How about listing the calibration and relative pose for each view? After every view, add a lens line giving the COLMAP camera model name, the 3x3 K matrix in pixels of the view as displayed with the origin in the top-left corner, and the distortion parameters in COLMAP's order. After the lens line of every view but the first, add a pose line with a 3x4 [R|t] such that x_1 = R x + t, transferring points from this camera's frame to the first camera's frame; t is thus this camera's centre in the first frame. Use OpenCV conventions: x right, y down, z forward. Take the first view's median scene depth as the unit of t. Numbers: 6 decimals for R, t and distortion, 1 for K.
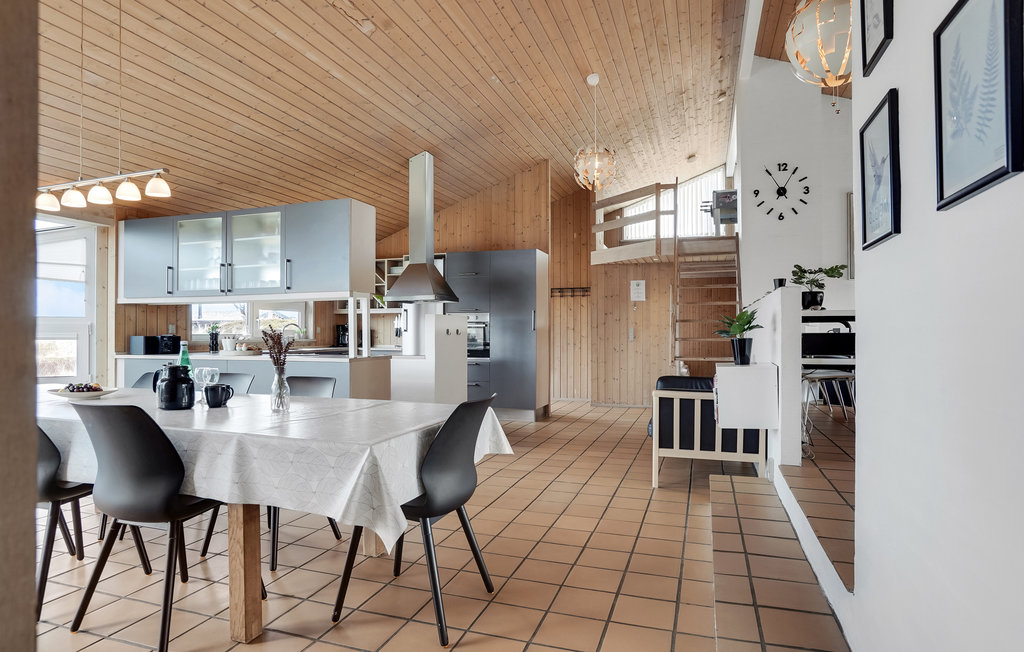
lens RADIAL K [[572.8, 0, 503.4], [0, 572.8, 331.2], [0, 0, 1]] dist [-0.031975, 0.021541]
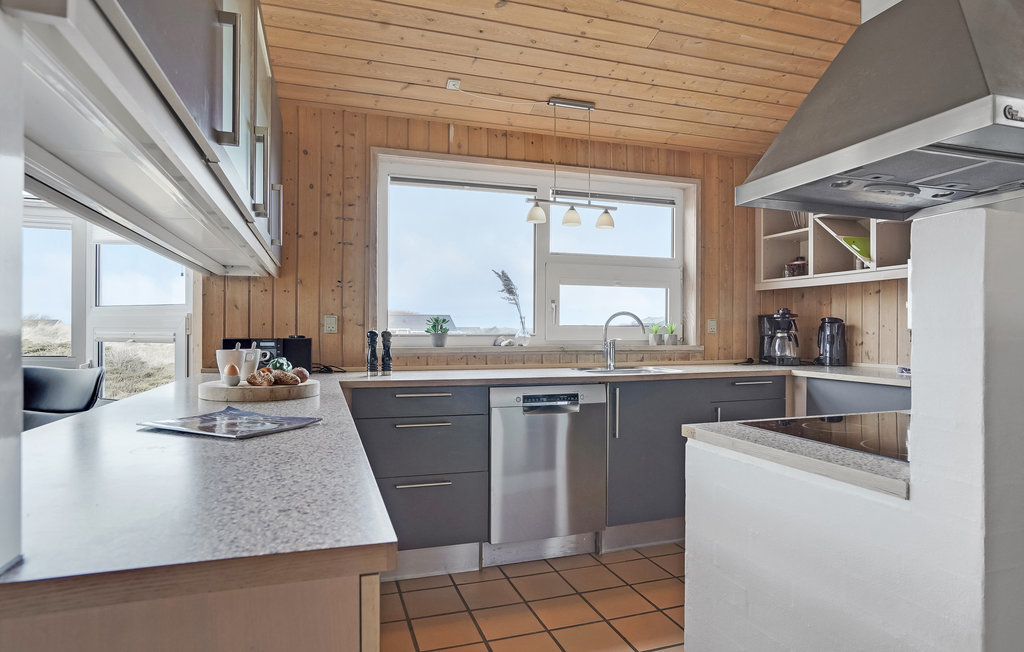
lens RADIAL K [[572.8, 0, 510.4], [0, 572.8, 327.7], [0, 0, 1]] dist [-0.031975, 0.021541]
pose [[0.603427, 0.001095, -0.797418, -0.093423], [-0.000490, 0.999999, 0.001002, -0.001553], [0.797418, -0.000214, 0.603427, 1.034074]]
